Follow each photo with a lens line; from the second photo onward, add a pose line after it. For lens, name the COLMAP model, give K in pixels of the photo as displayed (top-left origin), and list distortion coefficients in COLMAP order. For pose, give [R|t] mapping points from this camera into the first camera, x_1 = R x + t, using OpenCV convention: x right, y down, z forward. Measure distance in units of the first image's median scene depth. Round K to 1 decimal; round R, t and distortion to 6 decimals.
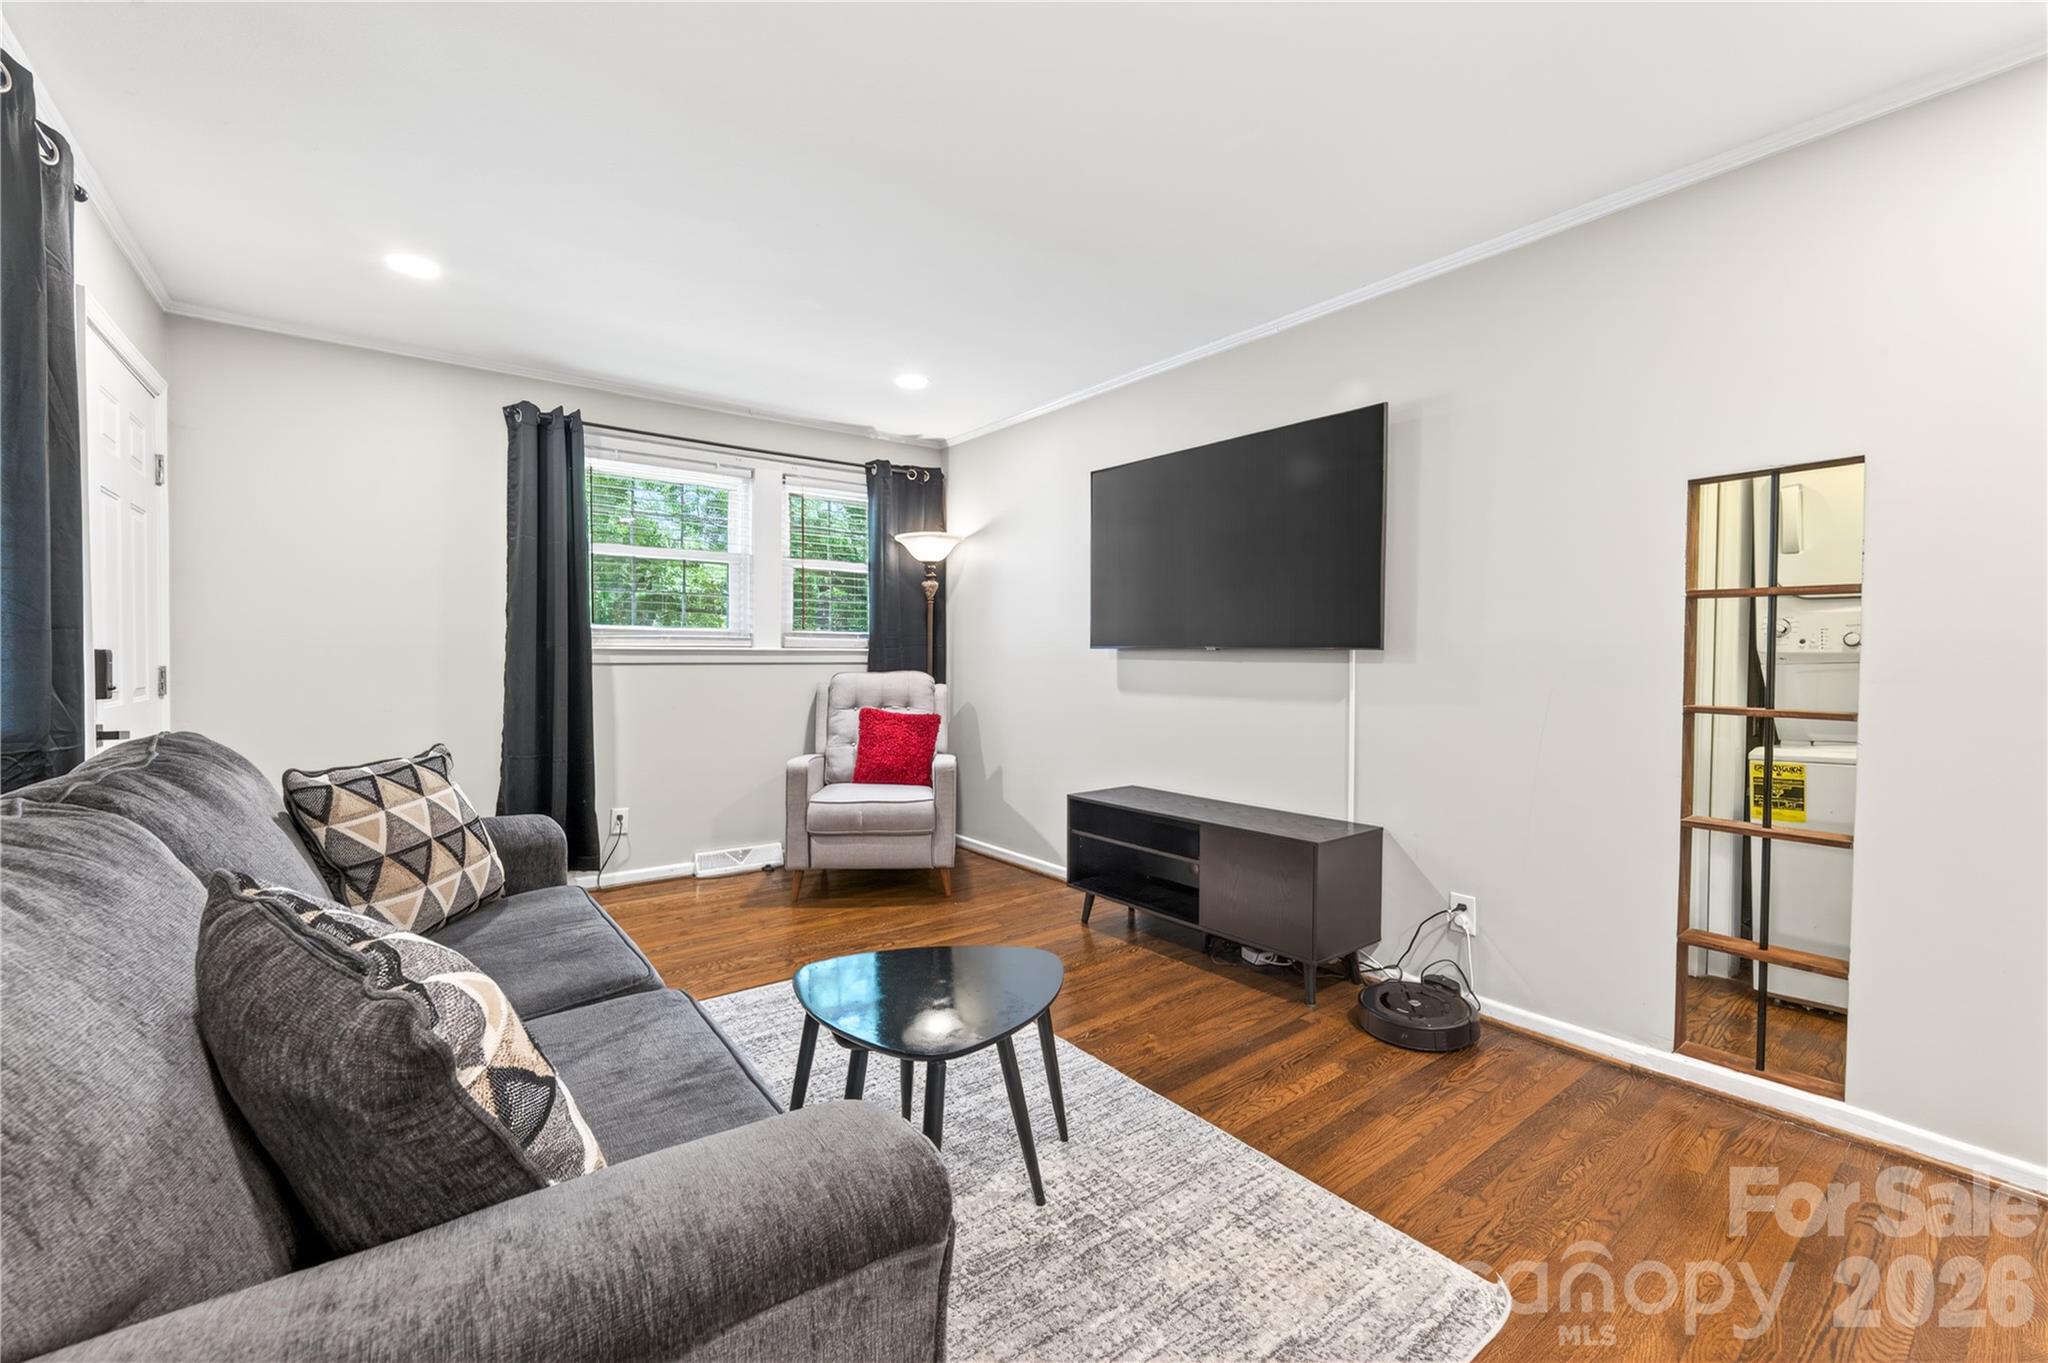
lens RADIAL K [[843.1, 0, 1024.0], [0, 843.1, 681.5], [0, 0, 1]] dist [-0.006634, 0.000331]
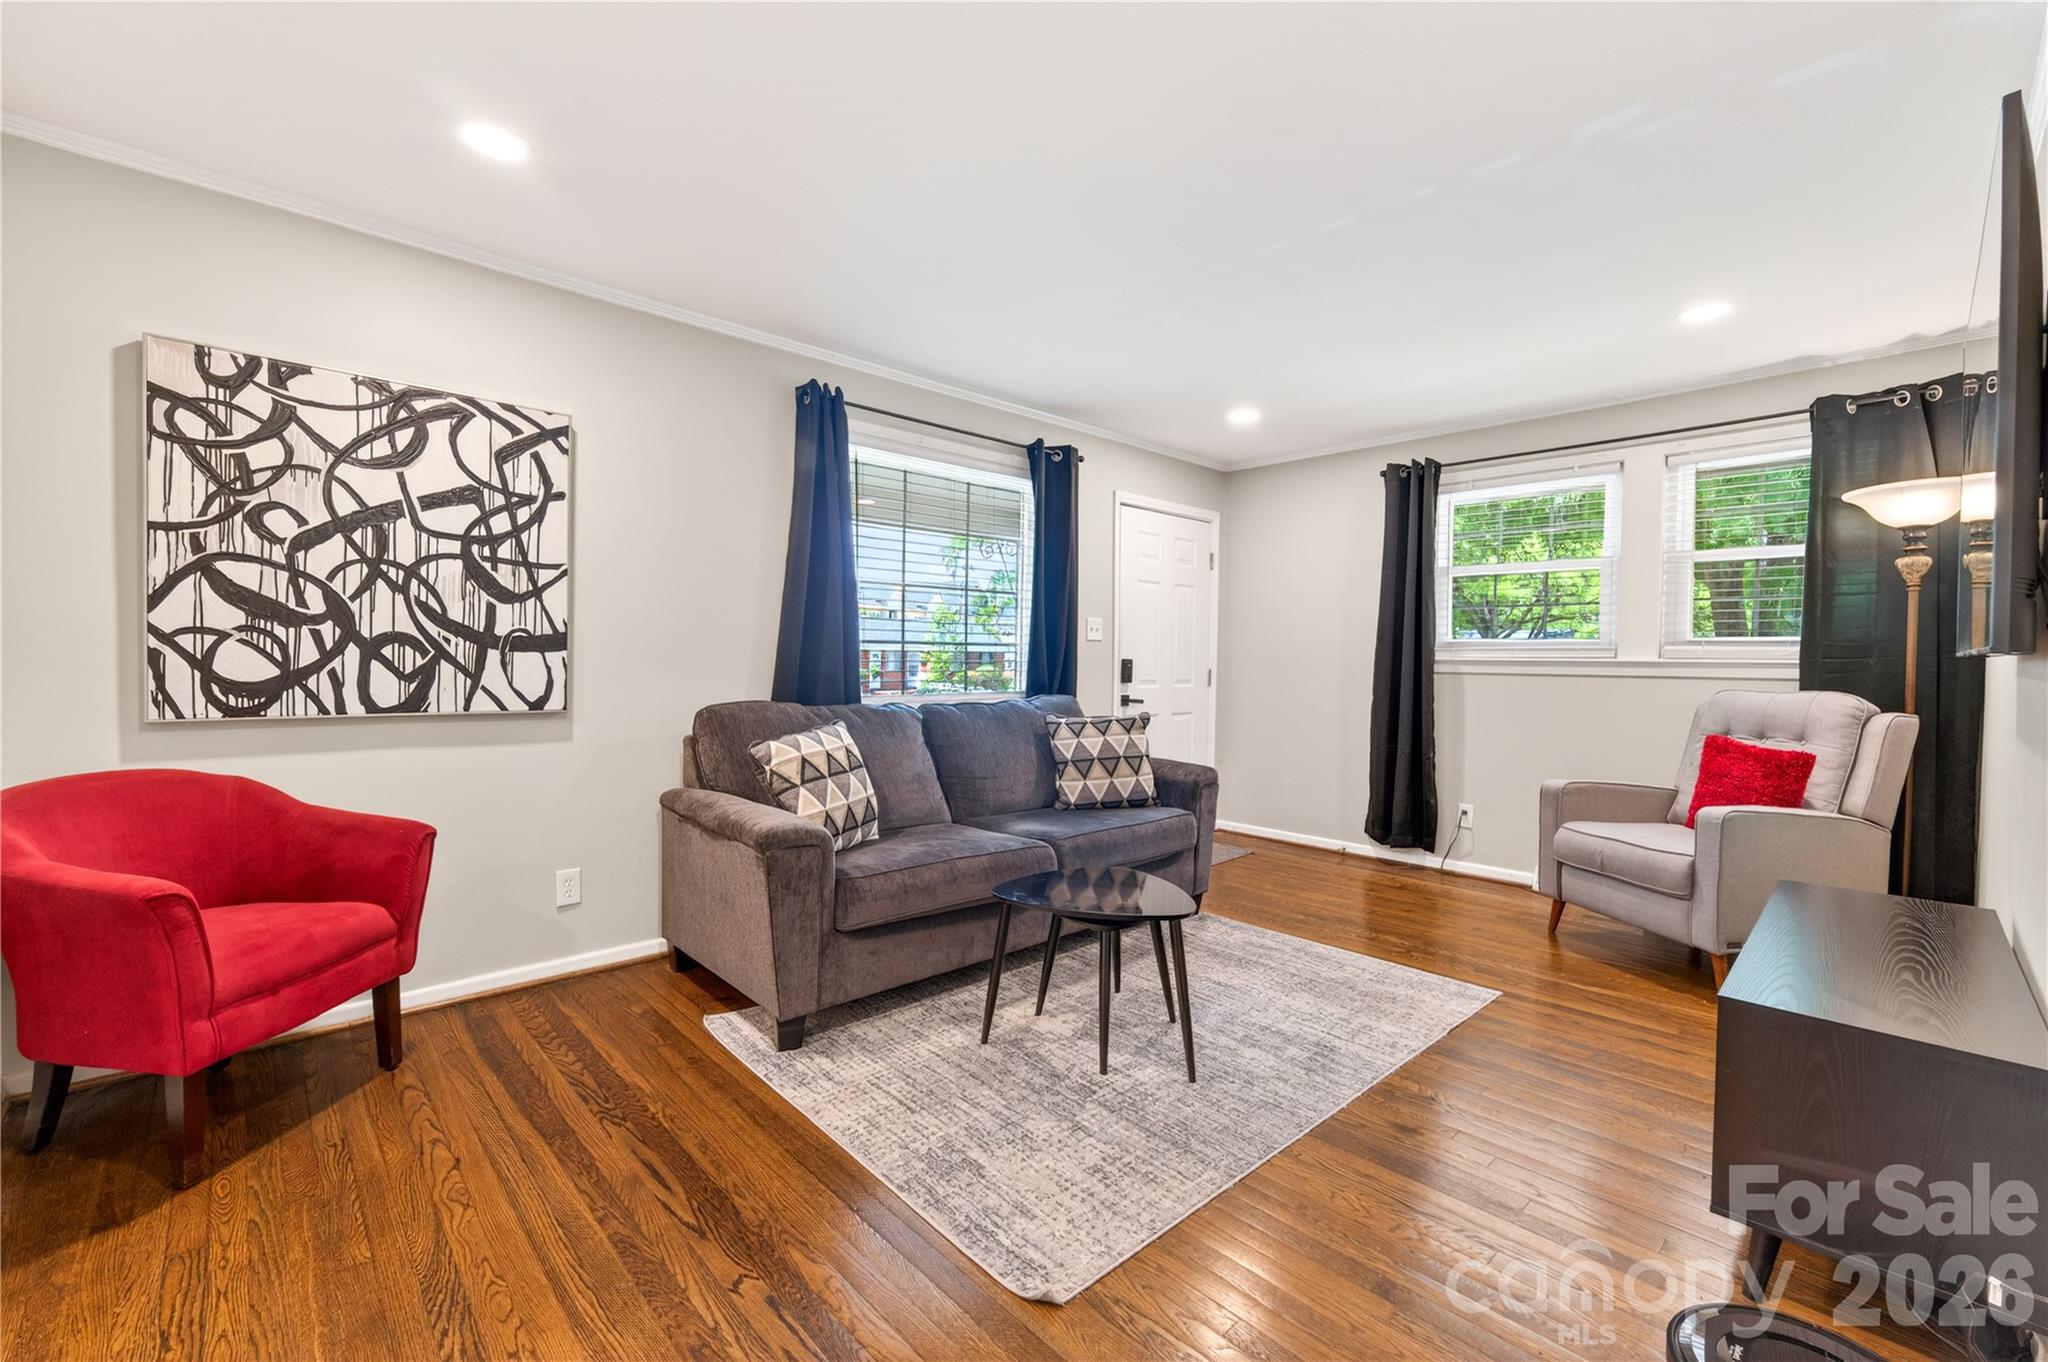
lens RADIAL K [[848.5, 0, 1024.0], [0, 848.5, 681.0], [0, 0, 1]] dist [-0.001807, -0.000335]
pose [[0.103037, 0.024759, -0.994369, 0.667778], [-0.041391, 0.998931, 0.020583, -0.011122], [0.993816, 0.039037, 0.103952, 0.359001]]
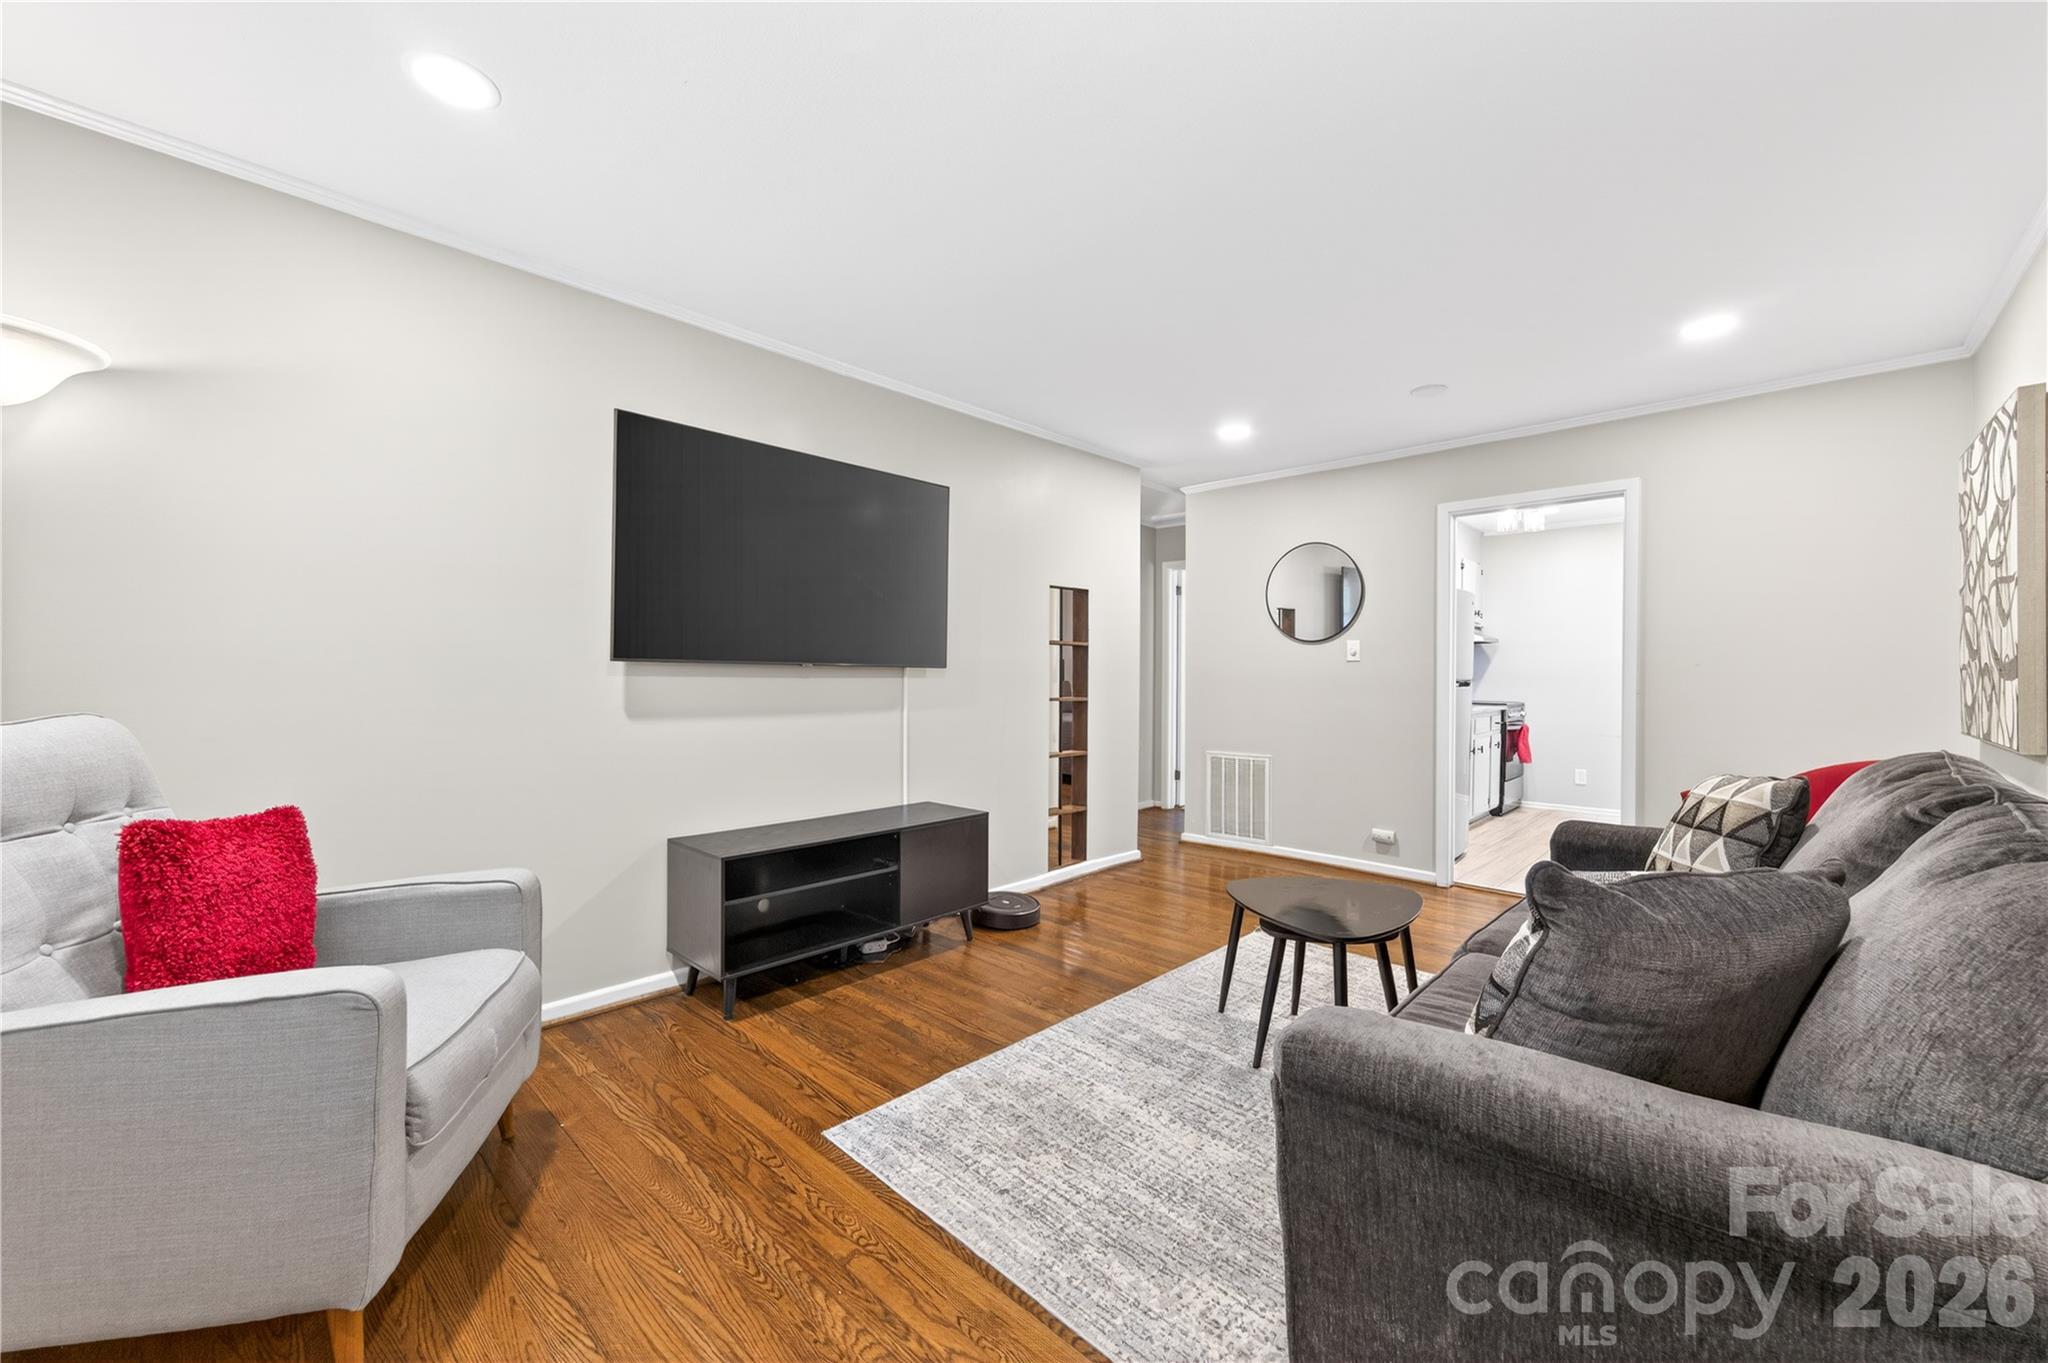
lens RADIAL K [[816.7, 0, 1018.9], [0, 816.7, 673.4], [0, 0, 1]] dist [-0.001693, 0.000279]
pose [[-0.157623, -0.004247, 0.987490, -0.734720], [0.020468, 0.999762, 0.007567, -0.030628], [-0.987287, 0.021405, -0.157499, 0.887331]]
